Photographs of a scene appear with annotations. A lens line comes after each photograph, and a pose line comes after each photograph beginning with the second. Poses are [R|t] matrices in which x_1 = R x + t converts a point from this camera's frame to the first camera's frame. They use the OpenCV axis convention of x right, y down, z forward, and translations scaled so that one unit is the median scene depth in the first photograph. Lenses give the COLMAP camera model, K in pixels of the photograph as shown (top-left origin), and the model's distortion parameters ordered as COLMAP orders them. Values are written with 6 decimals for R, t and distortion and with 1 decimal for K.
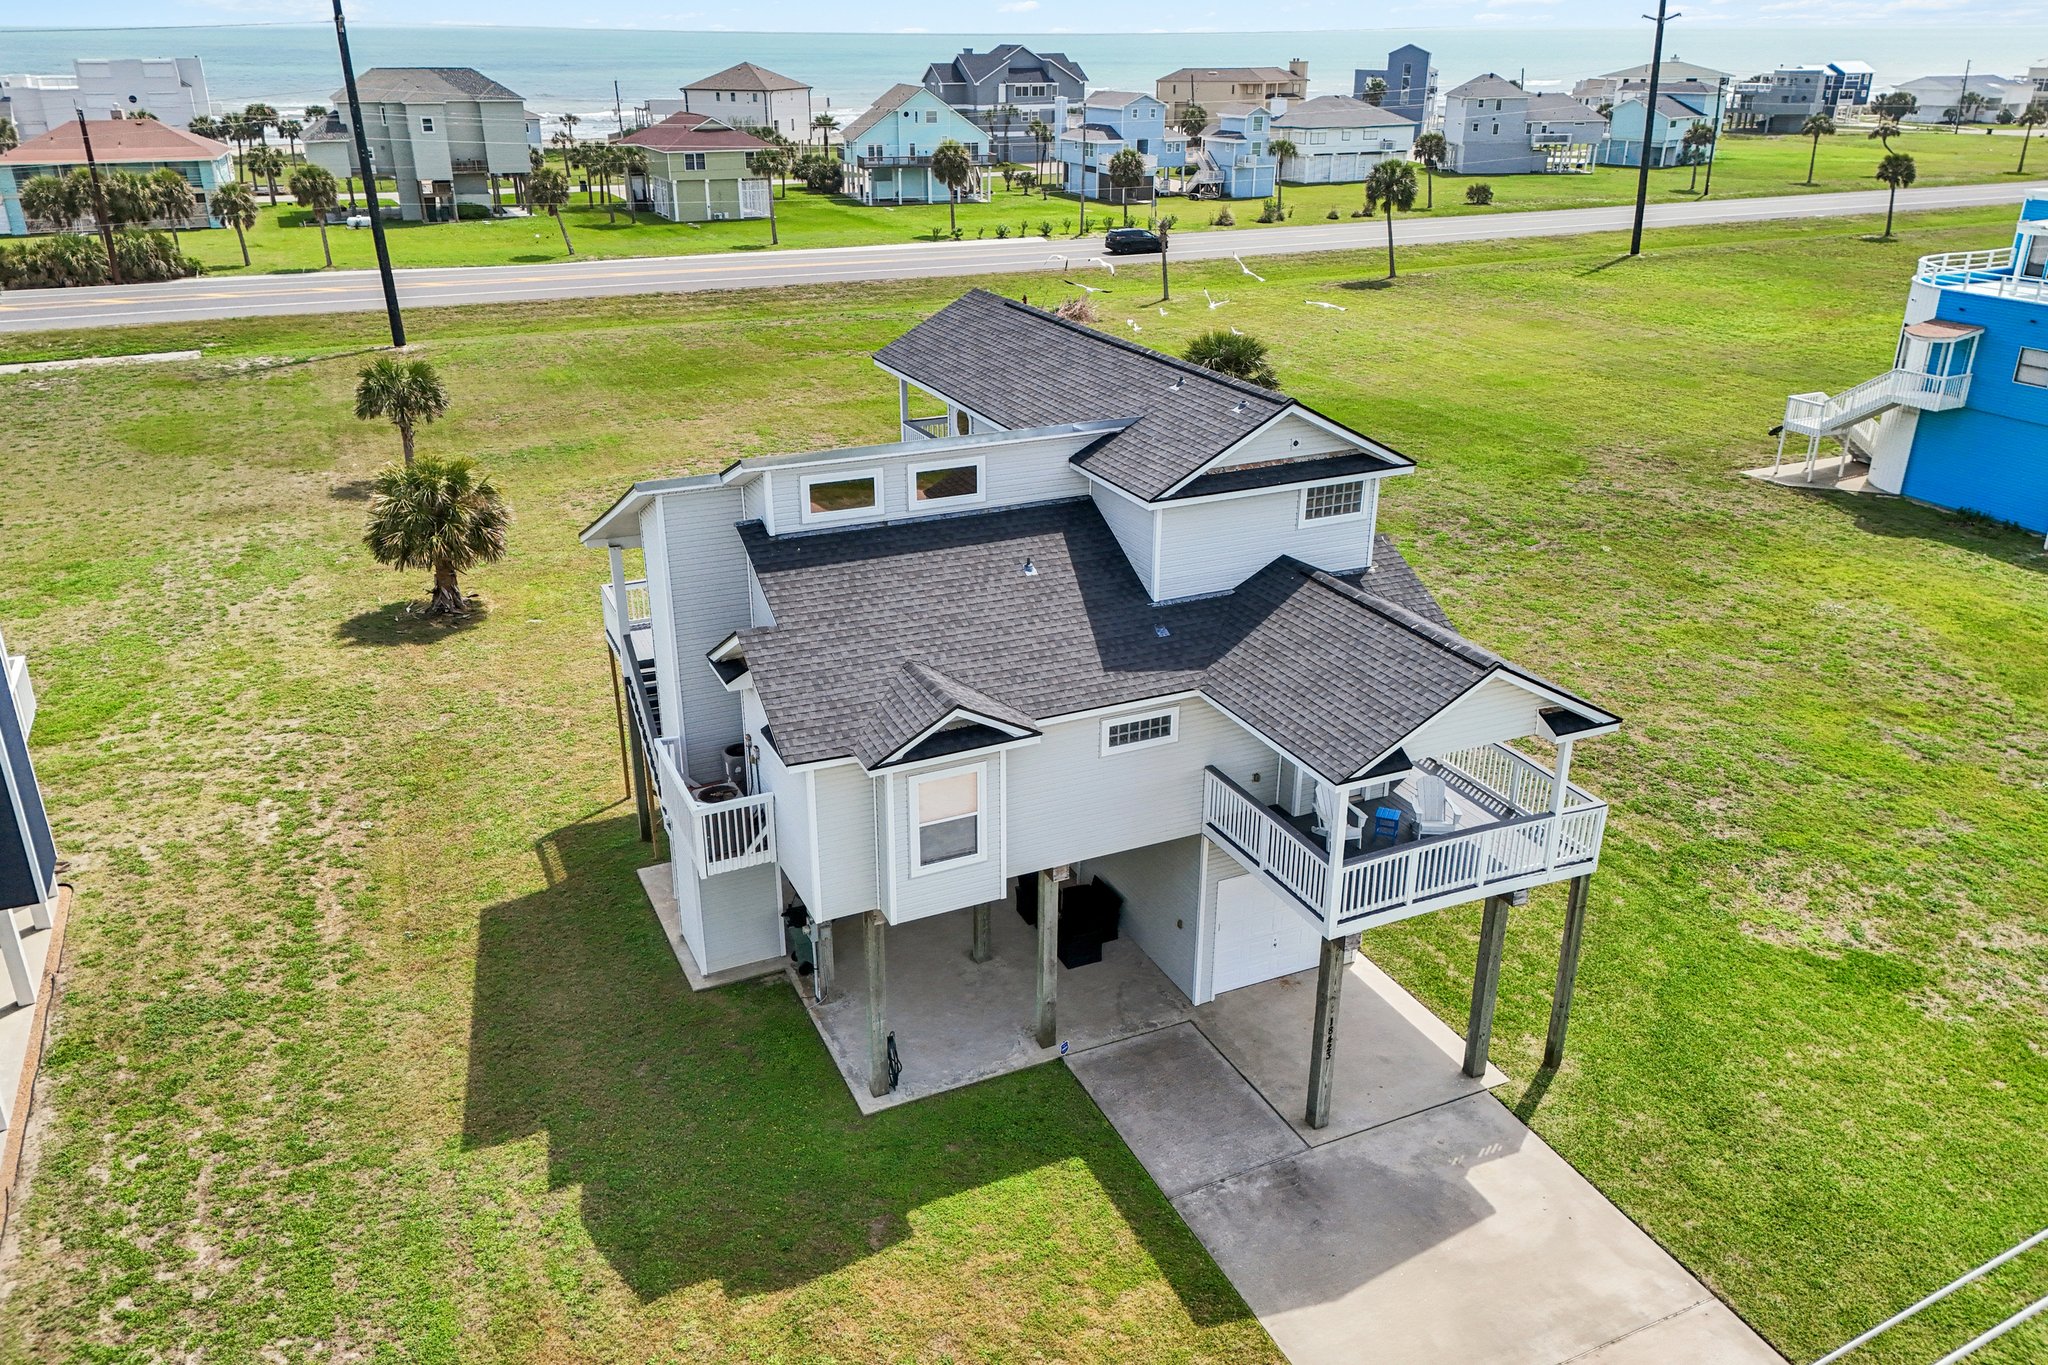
lens RADIAL K [[1521.6, 0, 1024.0], [0, 1521.6, 682.5], [0, 0, 1]] dist [0.079578, -0.089236]
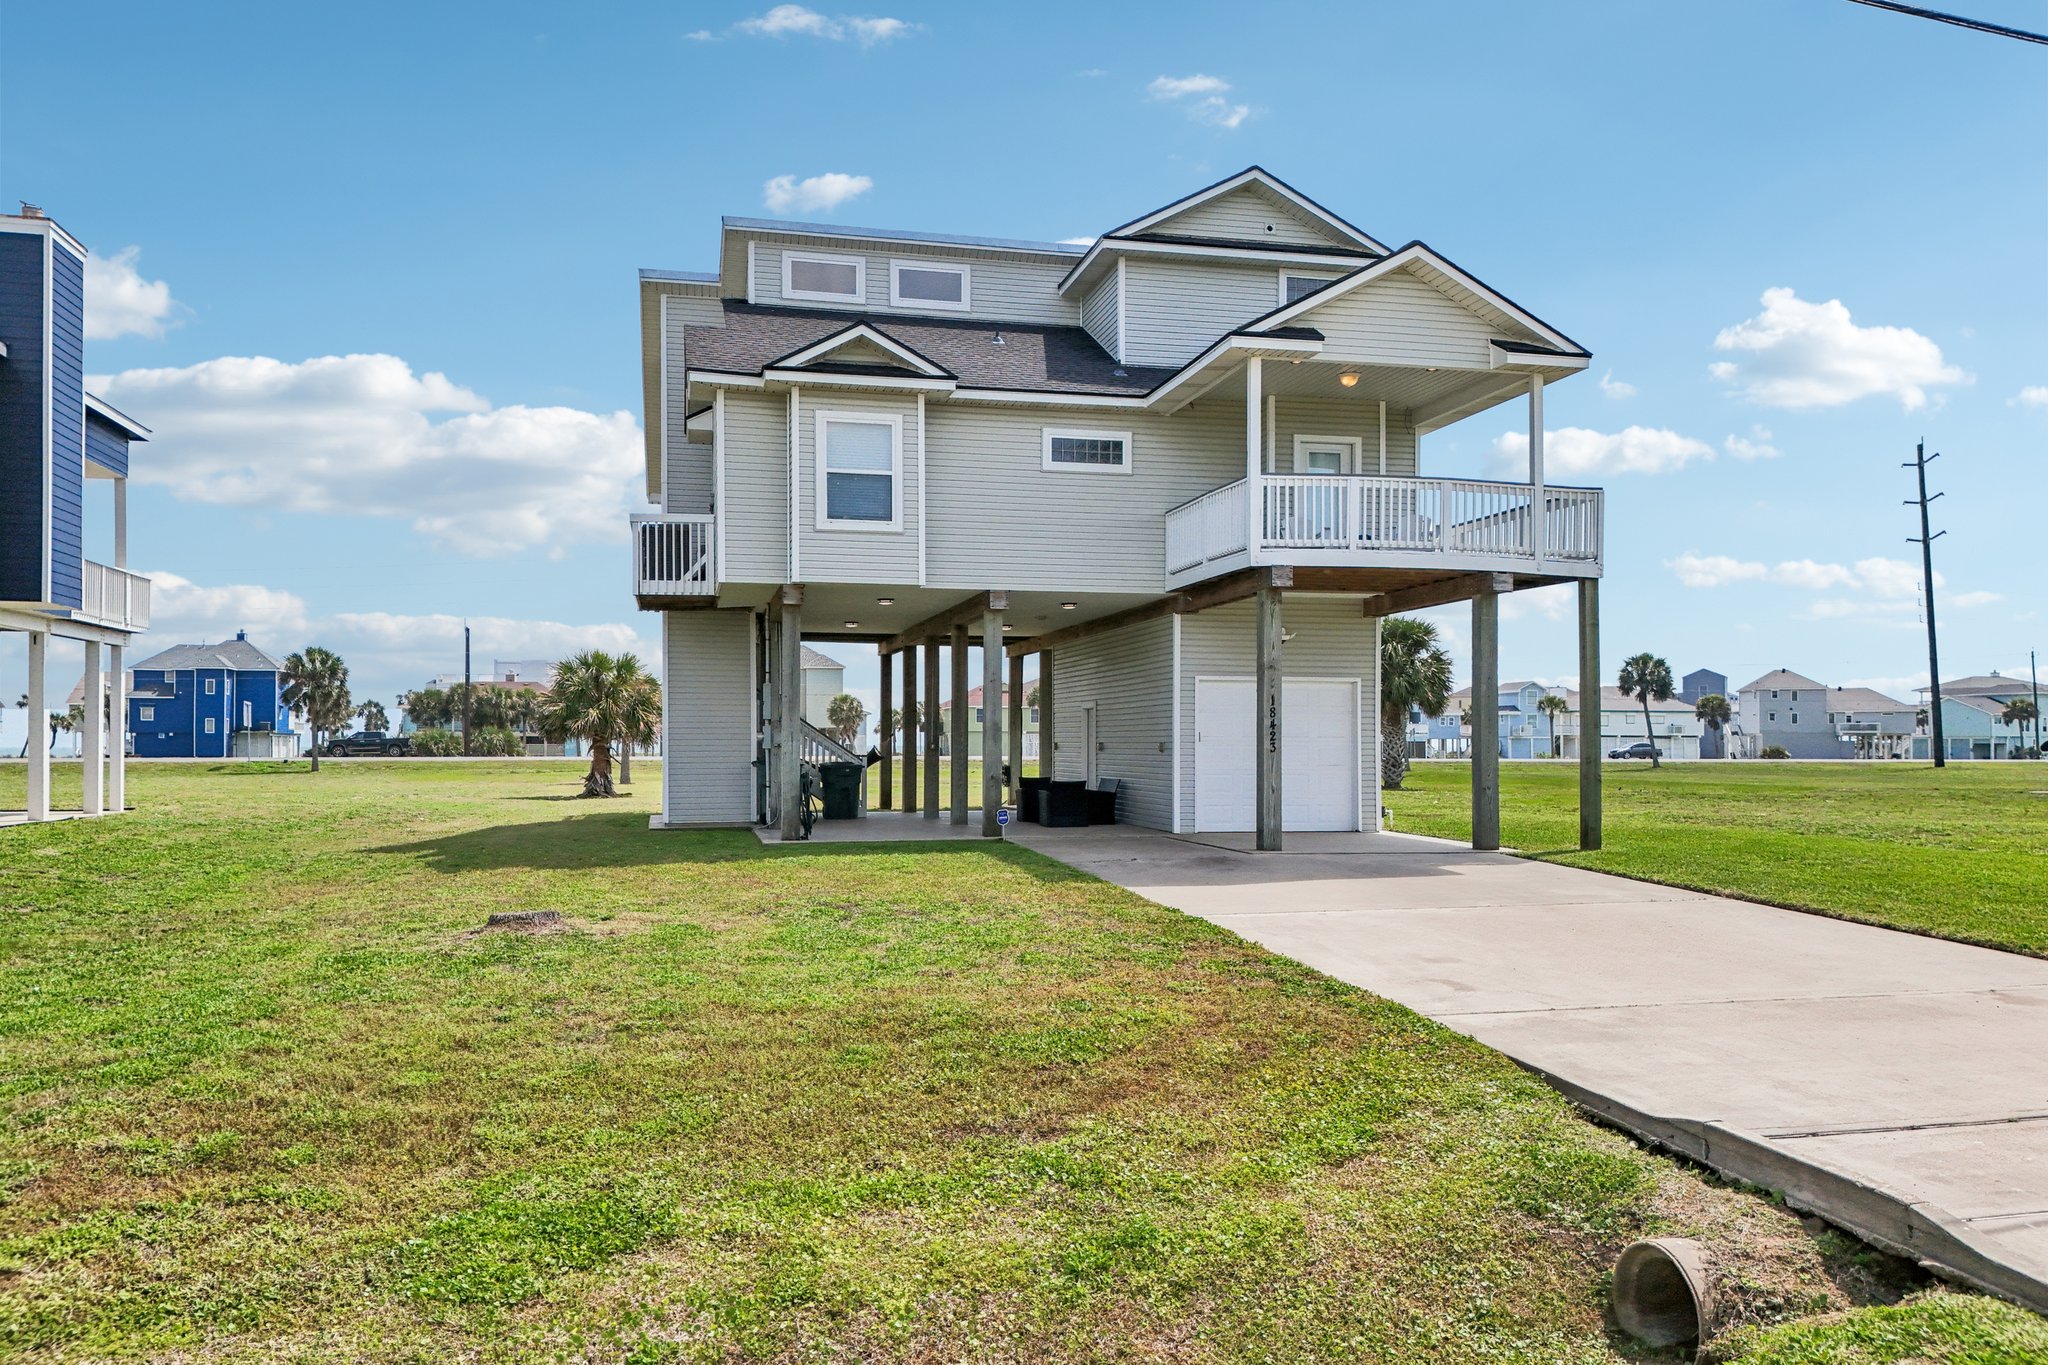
lens RADIAL K [[1532.8, 0, 1023.0], [0, 1532.8, 729.3], [0, 0, 1]] dist [0.054119, -0.046593]
pose [[0.978300, -0.003657, -0.207162, 0.178874], [-0.079586, 0.916511, -0.392014, 0.433959], [0.191300, 0.399994, 0.896331, 0.154257]]
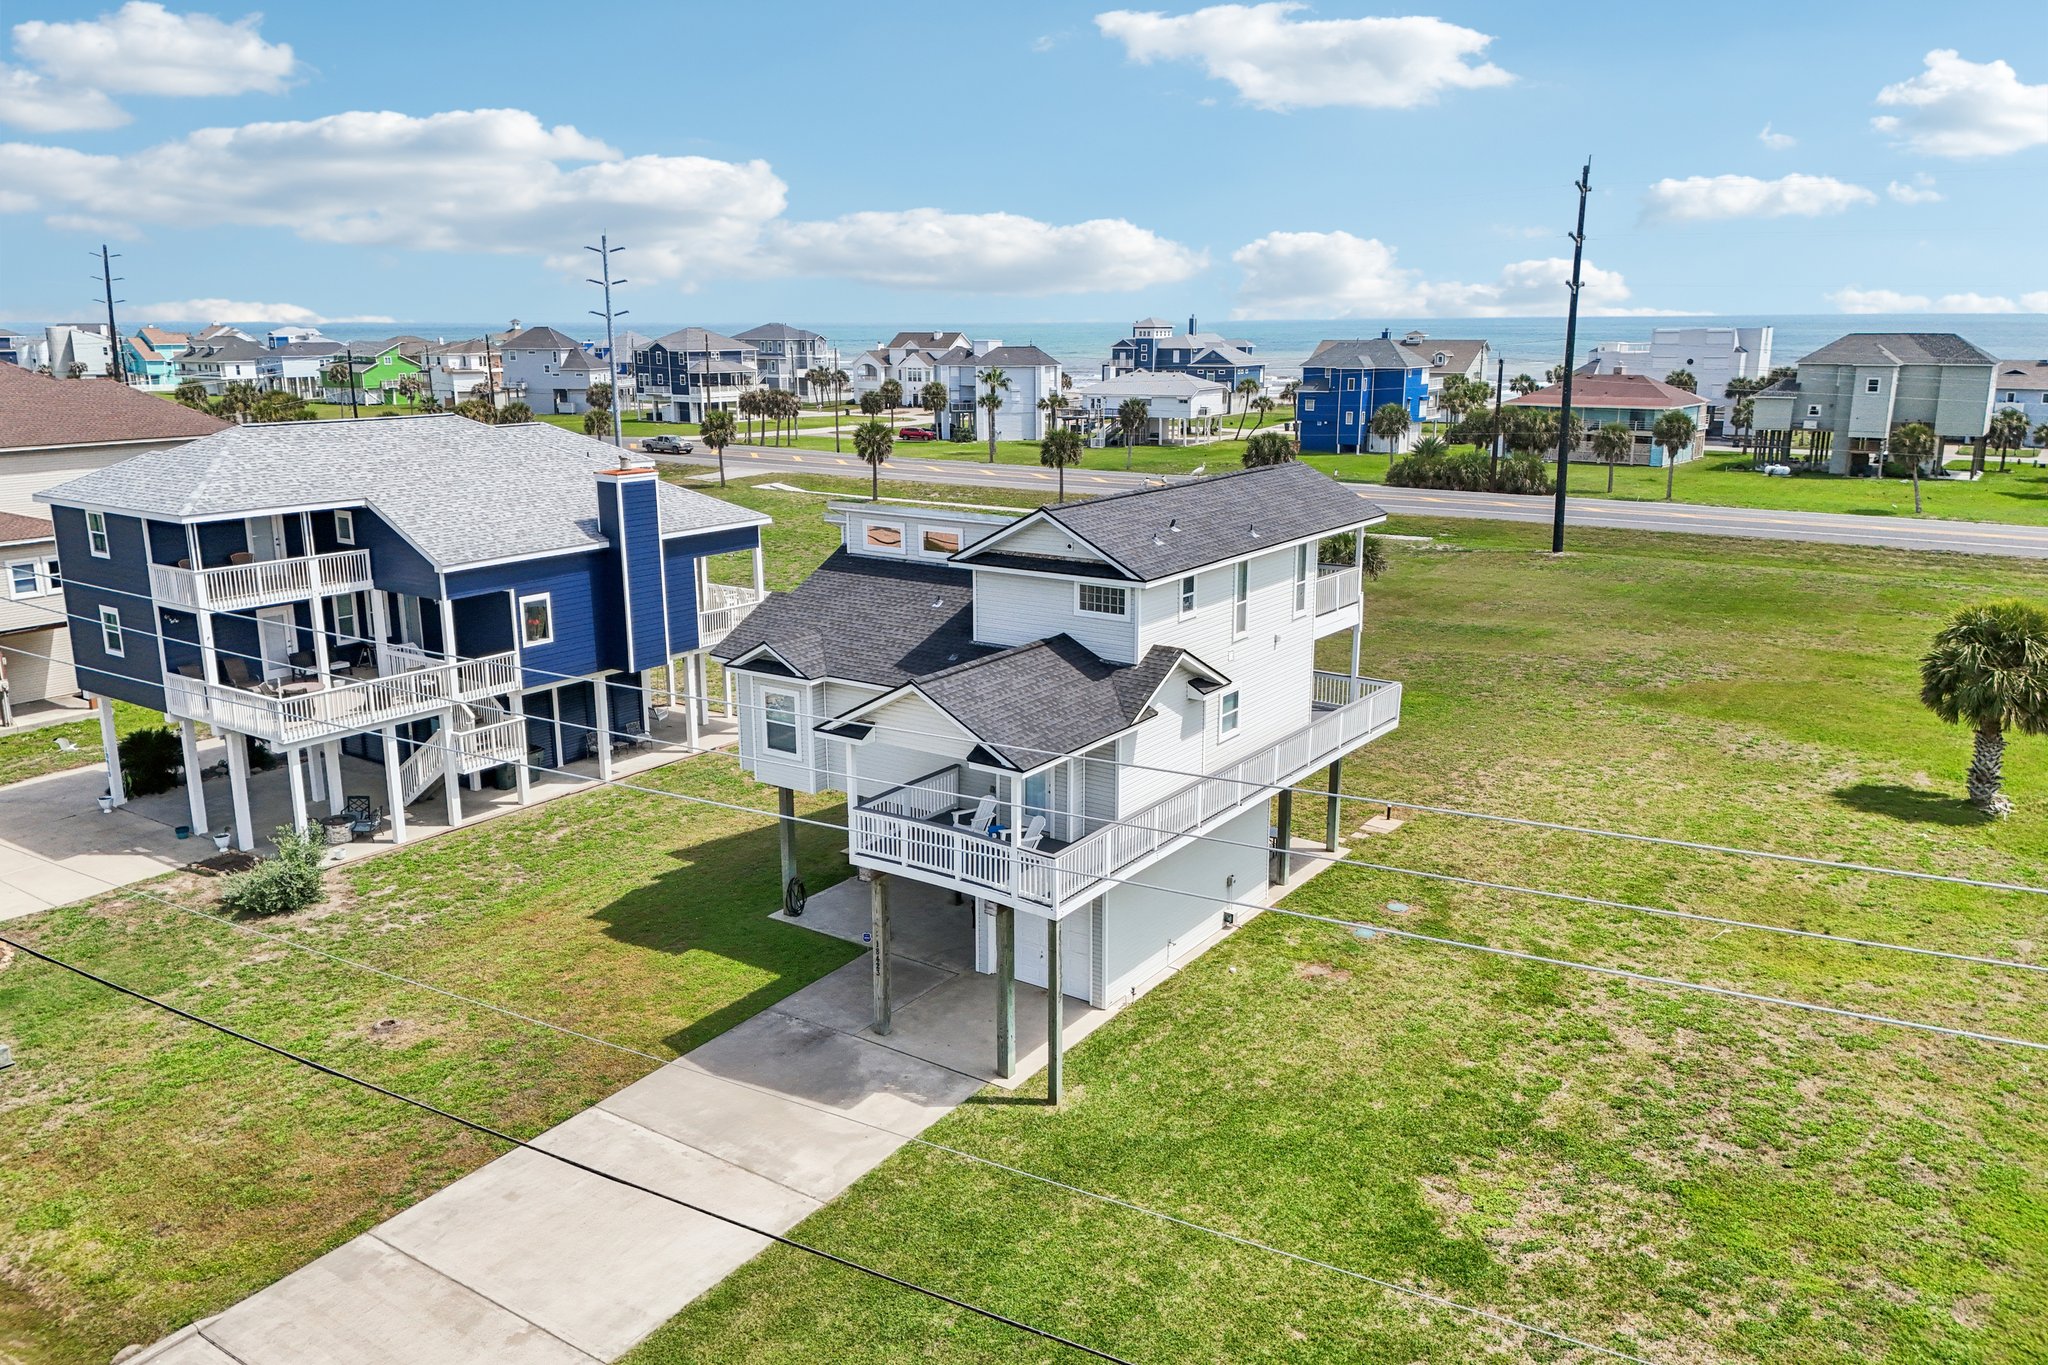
lens RADIAL K [[1510.6, 0, 1010.8], [0, 1510.6, 673.6], [0, 0, 1]] dist [0.067906, -0.079231]
pose [[0.497712, 0.194615, -0.845227, 0.986757], [-0.334645, 0.942135, 0.019872, -0.050049], [0.800185, 0.272960, 0.534038, 0.239878]]
